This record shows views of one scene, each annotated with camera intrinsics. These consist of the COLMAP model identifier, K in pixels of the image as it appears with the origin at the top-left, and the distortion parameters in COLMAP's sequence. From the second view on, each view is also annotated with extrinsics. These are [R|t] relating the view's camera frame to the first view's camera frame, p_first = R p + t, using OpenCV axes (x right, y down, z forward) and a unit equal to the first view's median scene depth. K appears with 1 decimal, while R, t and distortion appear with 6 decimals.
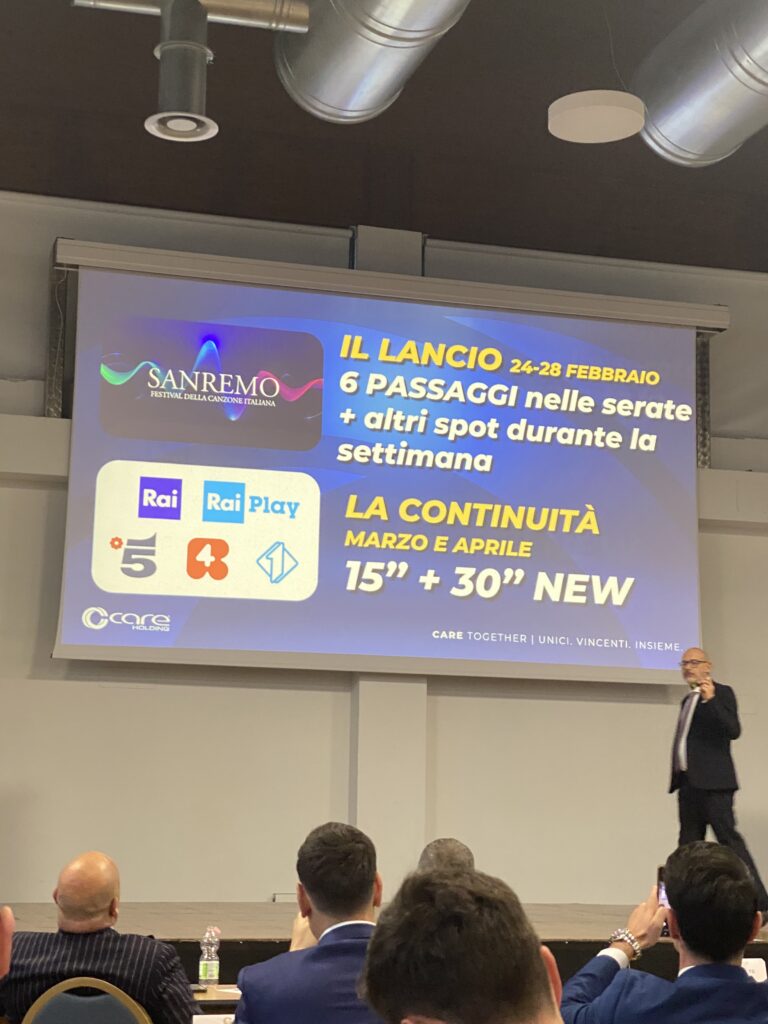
lens RADIAL K [[1870.3, 0, 382.3], [0, 1870.3, 500.6], [0, 0, 1]] dist [0.001053, 2.991438]
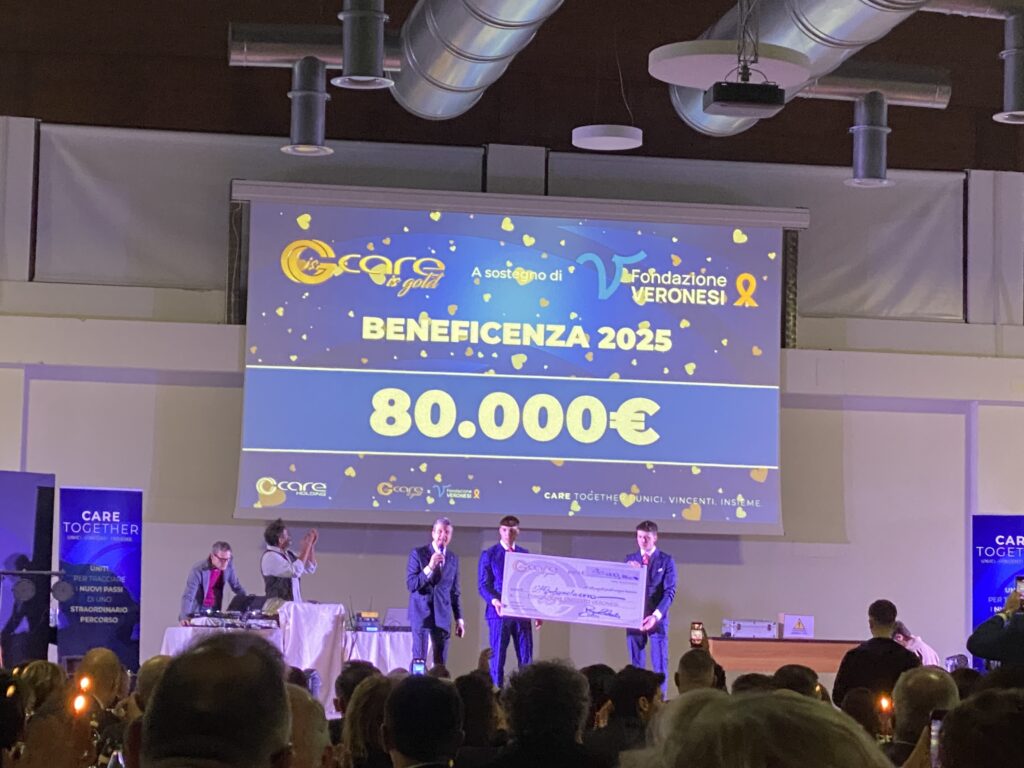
lens RADIAL K [[2890.8, 0, 506.1], [0, 2890.8, 383.3], [0, 0, 1]] dist [0.132557, -0.440048]
pose [[0.991982, -0.002718, -0.126349, 0.248241], [0.013686, 0.996199, 0.086021, -0.168545], [0.125635, -0.087061, 0.988249, -0.879612]]
